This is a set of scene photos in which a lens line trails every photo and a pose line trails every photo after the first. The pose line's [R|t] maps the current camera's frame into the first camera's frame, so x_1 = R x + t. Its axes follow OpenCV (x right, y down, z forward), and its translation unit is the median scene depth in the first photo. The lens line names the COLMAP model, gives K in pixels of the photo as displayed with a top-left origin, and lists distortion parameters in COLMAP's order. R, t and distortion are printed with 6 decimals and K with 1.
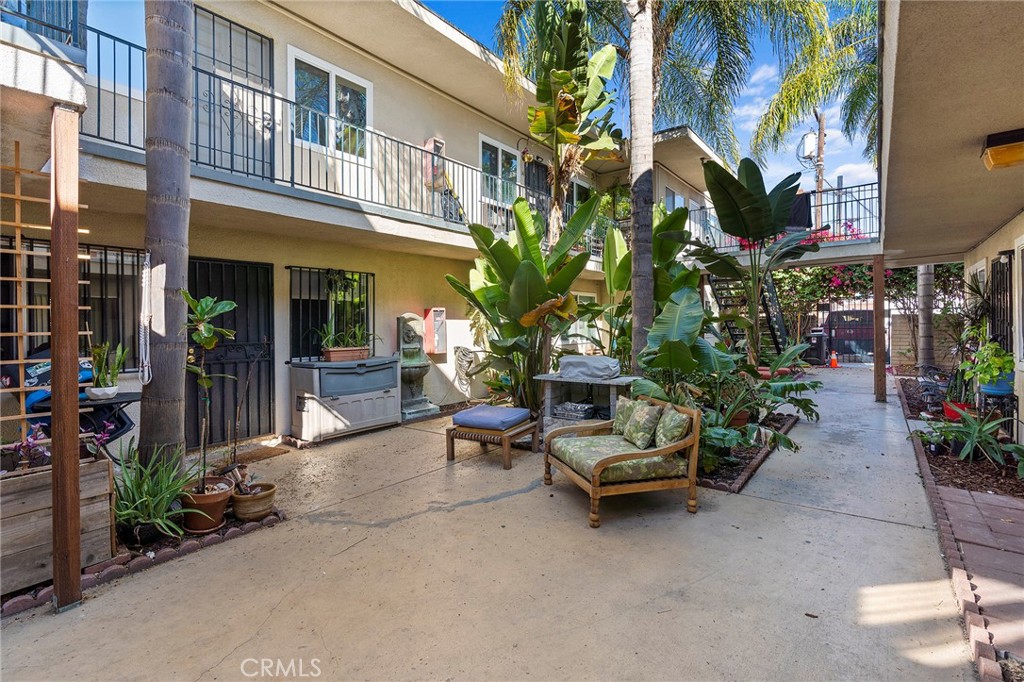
lens RADIAL K [[468.1, 0, 513.0], [0, 468.1, 326.1], [0, 0, 1]] dist [-0.002797, -0.000353]
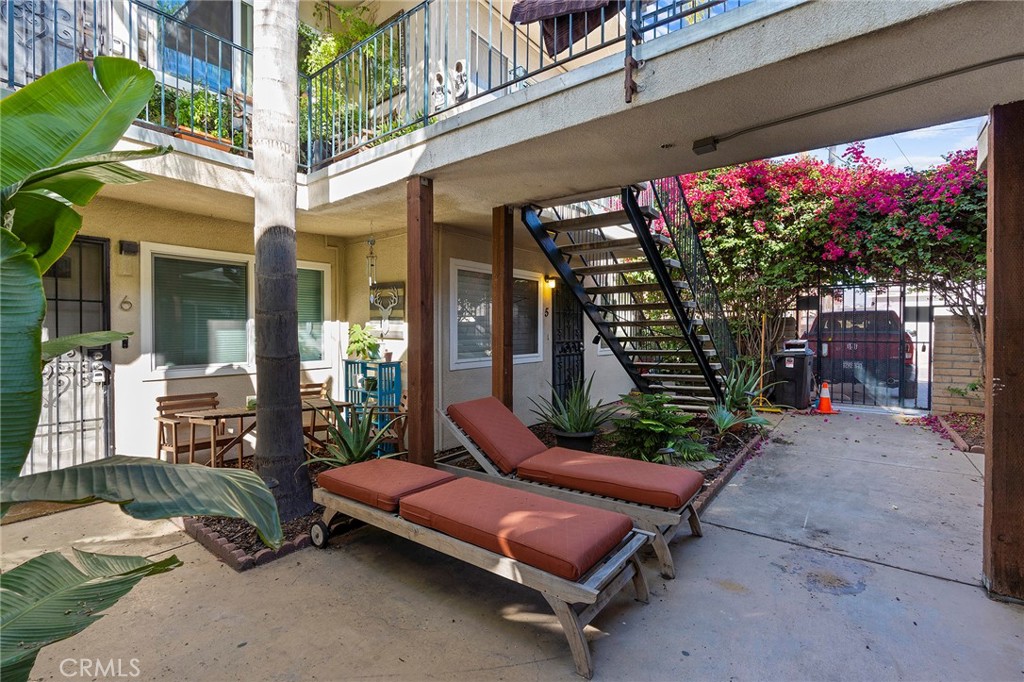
lens RADIAL K [[464.6, 0, 512.0], [0, 464.6, 341.0], [0, 0, 1]] dist [-0.000726, -0.000092]
pose [[0.999797, 0.007165, 0.018842, 0.527341], [-0.007534, 0.999780, 0.019586, -0.005183], [-0.018698, -0.019724, 0.999631, 0.792776]]
